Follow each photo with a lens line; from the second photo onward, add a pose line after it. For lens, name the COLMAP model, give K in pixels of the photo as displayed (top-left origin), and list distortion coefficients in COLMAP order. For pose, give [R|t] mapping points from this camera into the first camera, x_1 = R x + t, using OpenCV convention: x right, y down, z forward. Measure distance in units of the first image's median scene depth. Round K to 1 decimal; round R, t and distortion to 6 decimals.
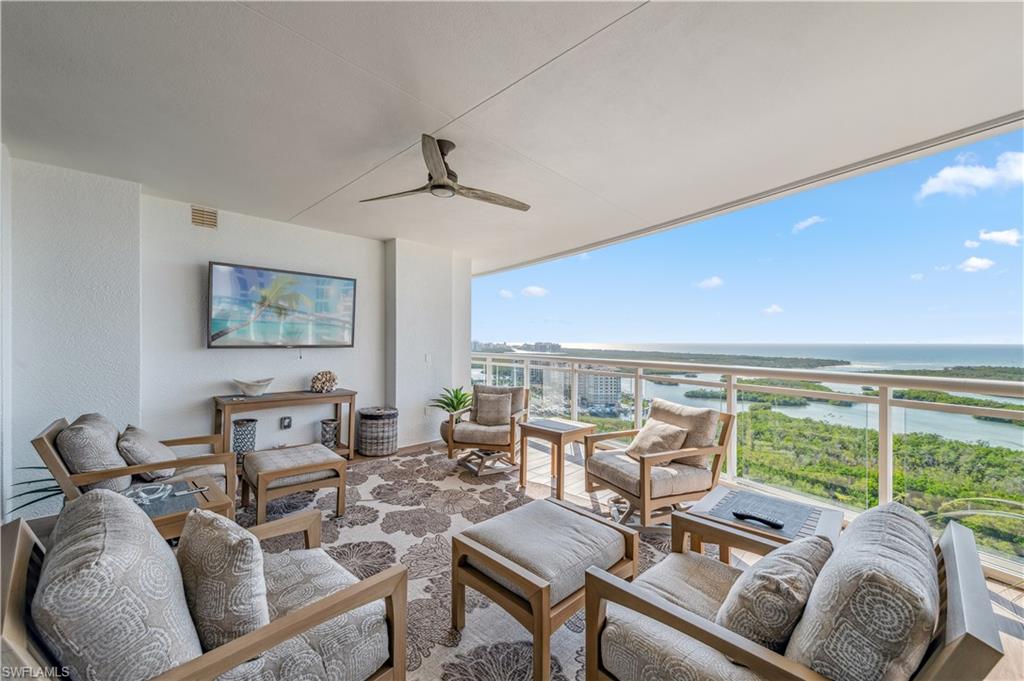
lens RADIAL K [[400.8, 0, 509.3], [0, 400.8, 340.2], [0, 0, 1]] dist [0.002366, -0.000863]
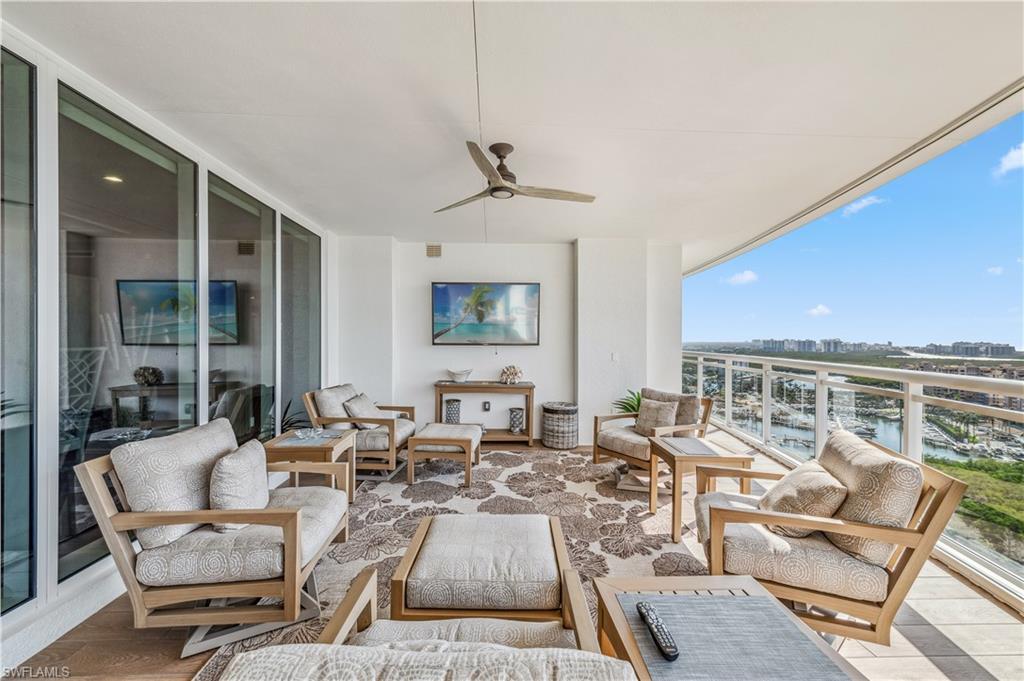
lens RADIAL K [[400.8, 0, 504.9], [0, 400.8, 341.9], [0, 0, 1]] dist [0.002366, -0.000863]
pose [[0.713073, -0.001158, -0.701089, 0.370712], [0.004214, 0.999988, 0.002634, 0.005938], [0.701077, -0.004833, 0.713069, 0.179719]]
